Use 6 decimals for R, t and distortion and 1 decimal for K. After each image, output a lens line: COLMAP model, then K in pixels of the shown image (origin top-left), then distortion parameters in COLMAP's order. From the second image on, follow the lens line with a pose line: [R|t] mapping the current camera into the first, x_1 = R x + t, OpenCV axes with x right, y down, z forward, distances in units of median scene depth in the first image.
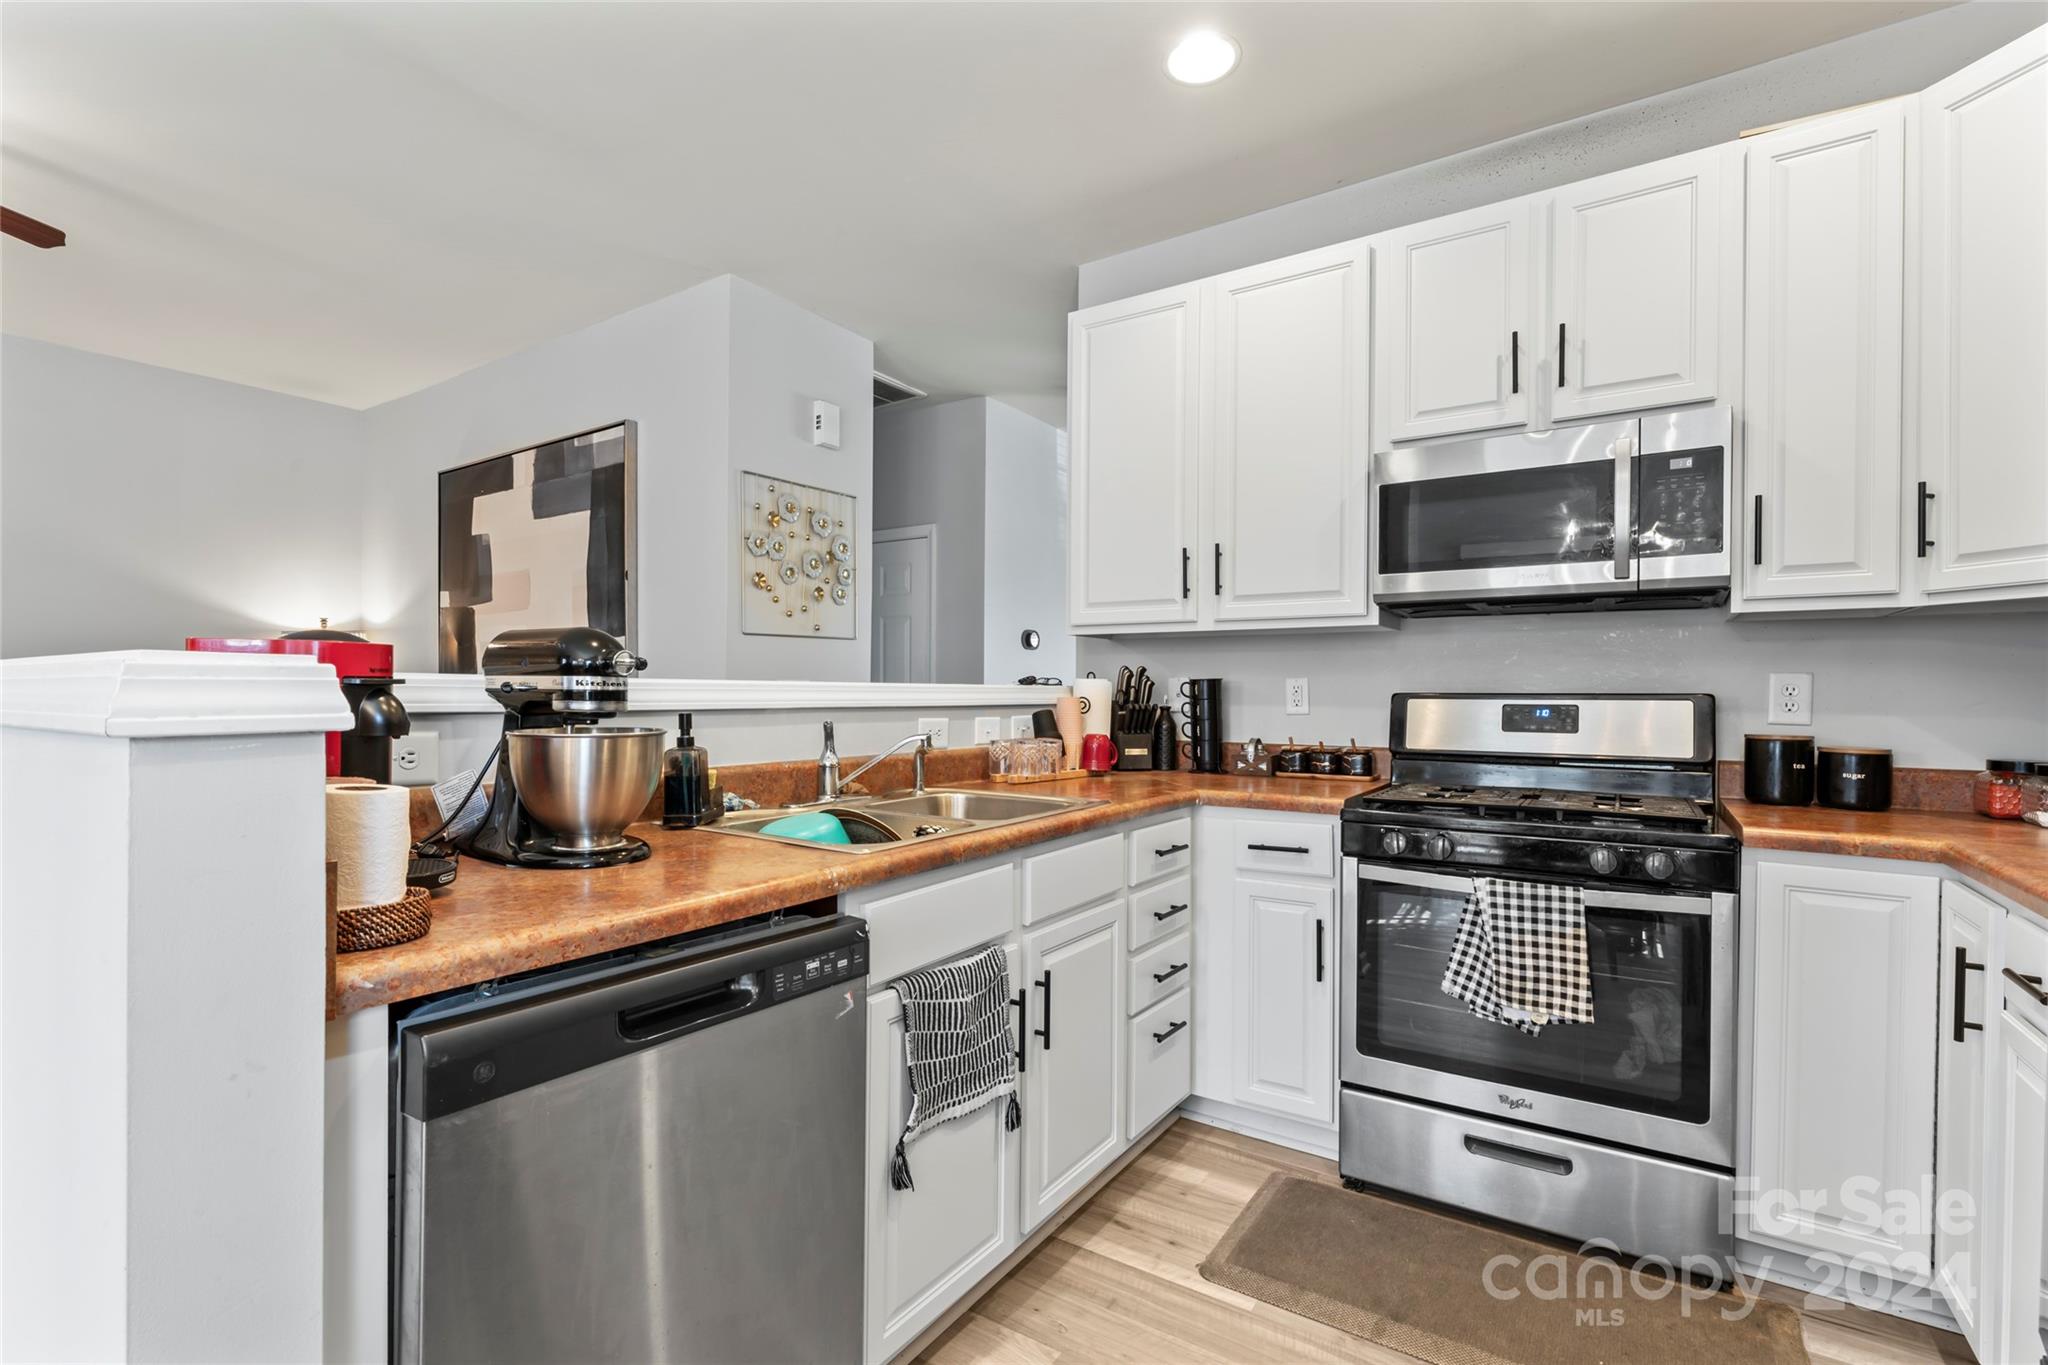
lens RADIAL K [[930.2, 0, 987.7], [0, 930.2, 695.7], [0, 0, 1]] dist [-0.003049, -0.000832]
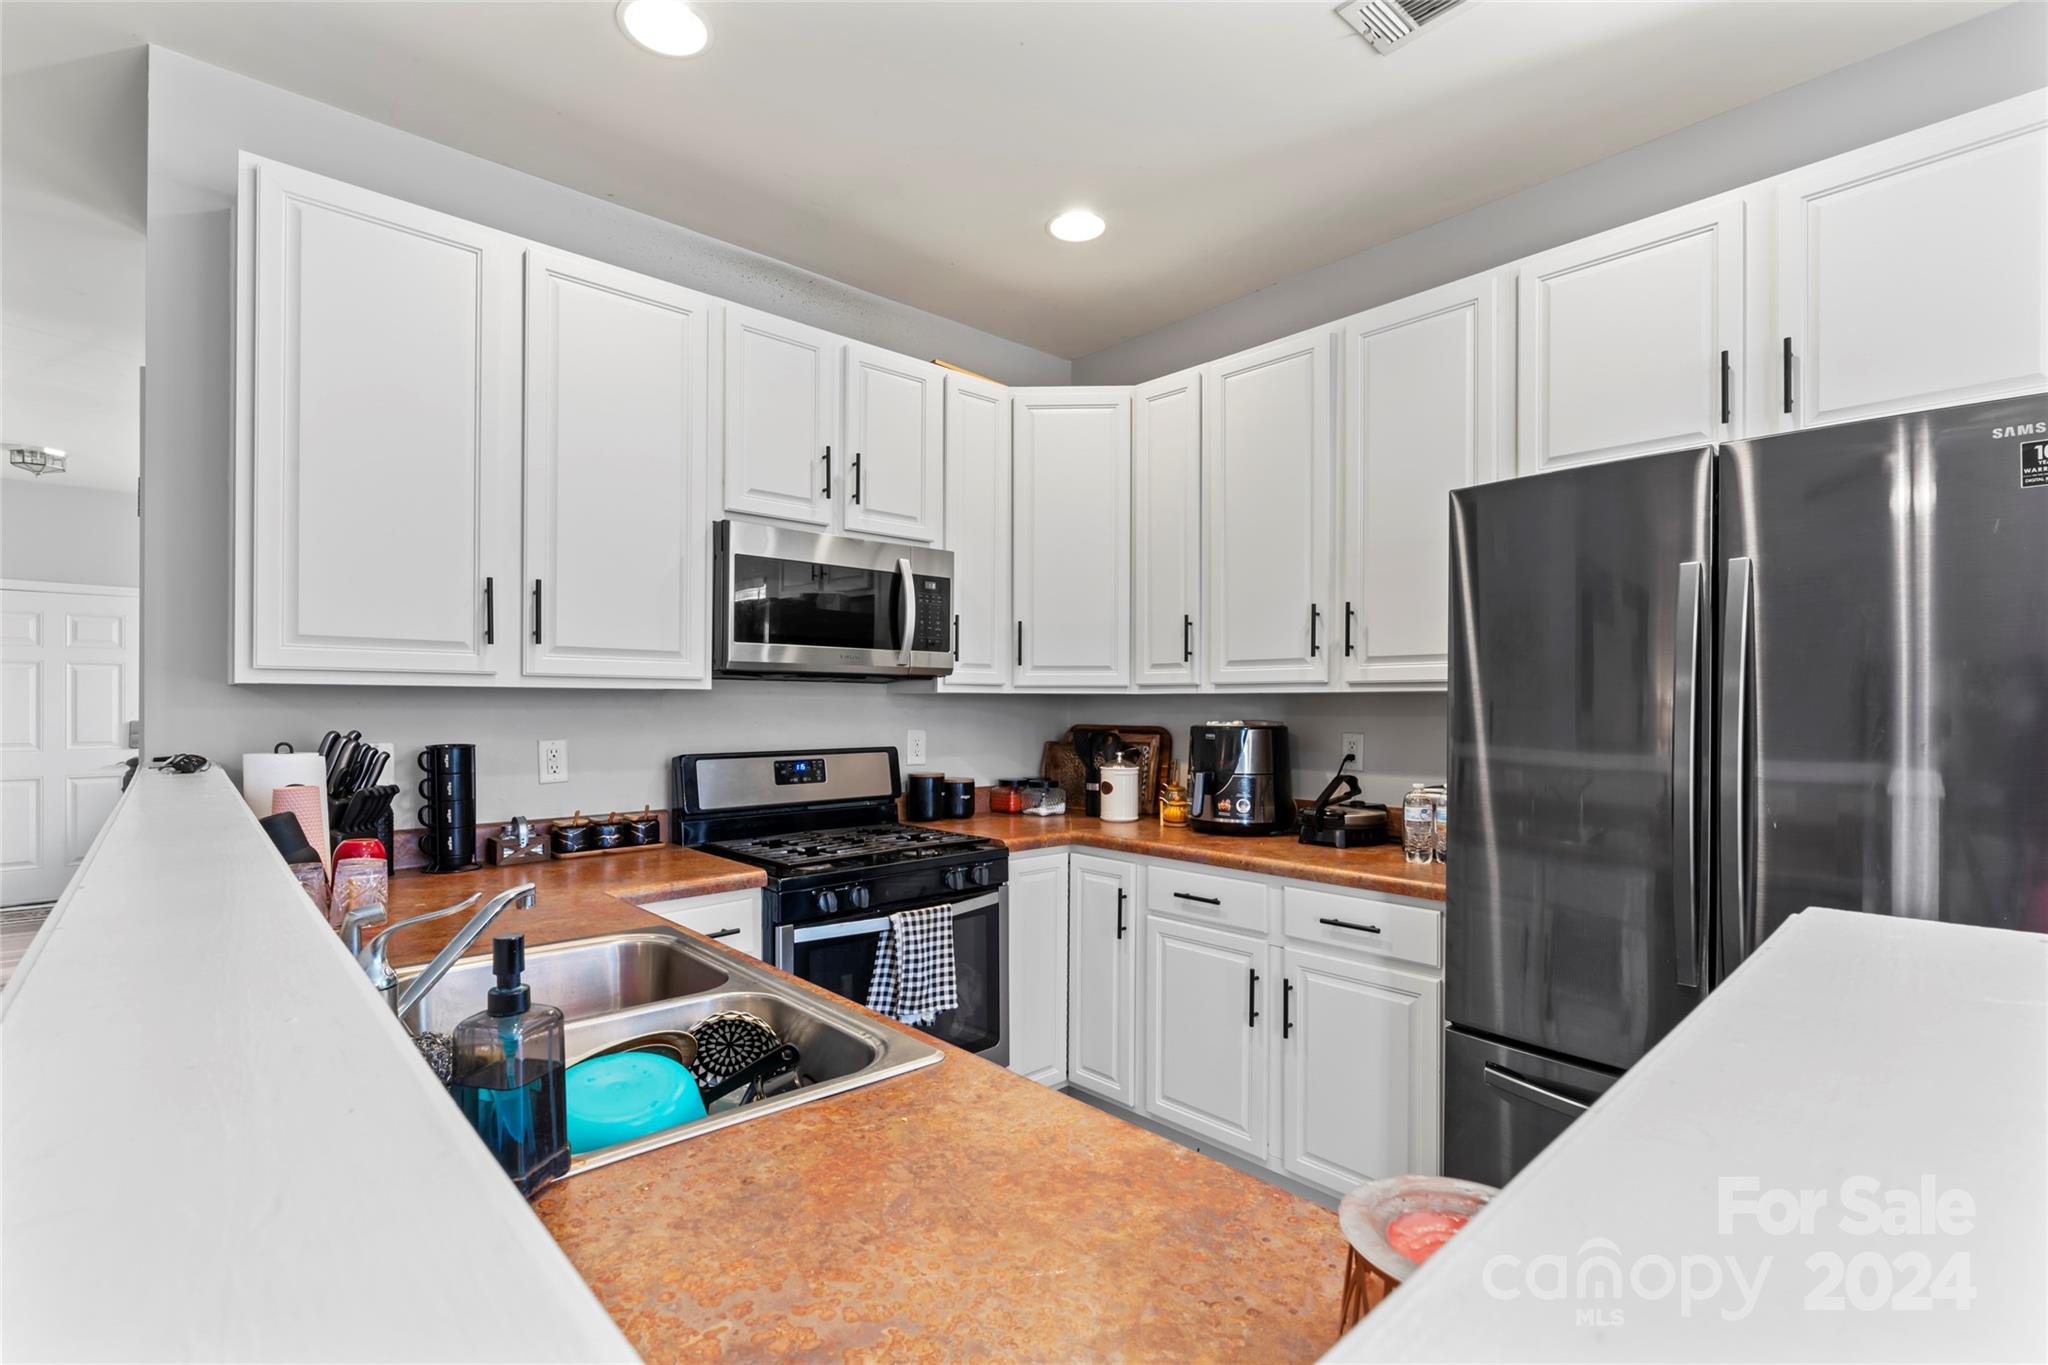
lens RADIAL K [[930.2, 0, 1024.0], [0, 930.2, 706.2], [0, 0, 1]] dist [-0.003049, -0.000832]
pose [[0.226667, -0.007922, 0.973940, -0.448067], [0.005045, 0.999963, 0.006959, -0.060097], [-0.973959, 0.003336, 0.226698, 0.424944]]
